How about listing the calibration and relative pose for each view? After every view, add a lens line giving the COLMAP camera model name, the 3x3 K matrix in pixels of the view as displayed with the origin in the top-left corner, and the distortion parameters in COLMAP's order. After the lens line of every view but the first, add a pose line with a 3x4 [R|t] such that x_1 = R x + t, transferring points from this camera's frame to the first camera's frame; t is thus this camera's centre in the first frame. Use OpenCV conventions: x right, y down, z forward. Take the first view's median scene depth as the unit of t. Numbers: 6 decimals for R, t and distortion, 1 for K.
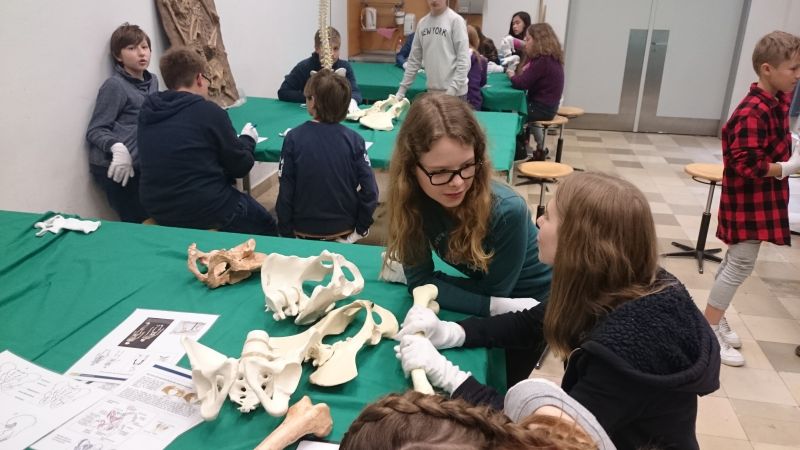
lens RADIAL K [[608.0, 0, 400.0], [0, 608.0, 225.0], [0, 0, 1]] dist [0.001911, 0.000480]
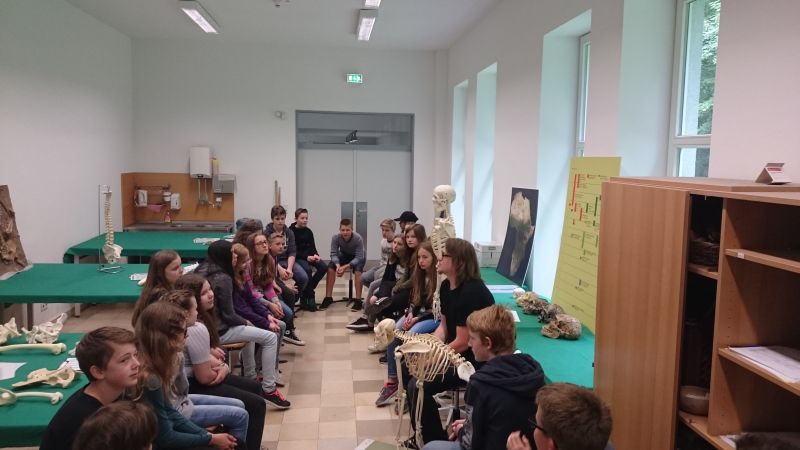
lens RADIAL K [[608.0, 0, 400.0], [0, 608.0, 225.0], [0, 0, 1]] dist [0.001911, 0.000480]
pose [[0.952795, -0.030643, 0.302063, 0.081890], [0.102060, 0.969325, -0.223592, 0.064059], [-0.285945, 0.243866, 0.926696, -0.349561]]
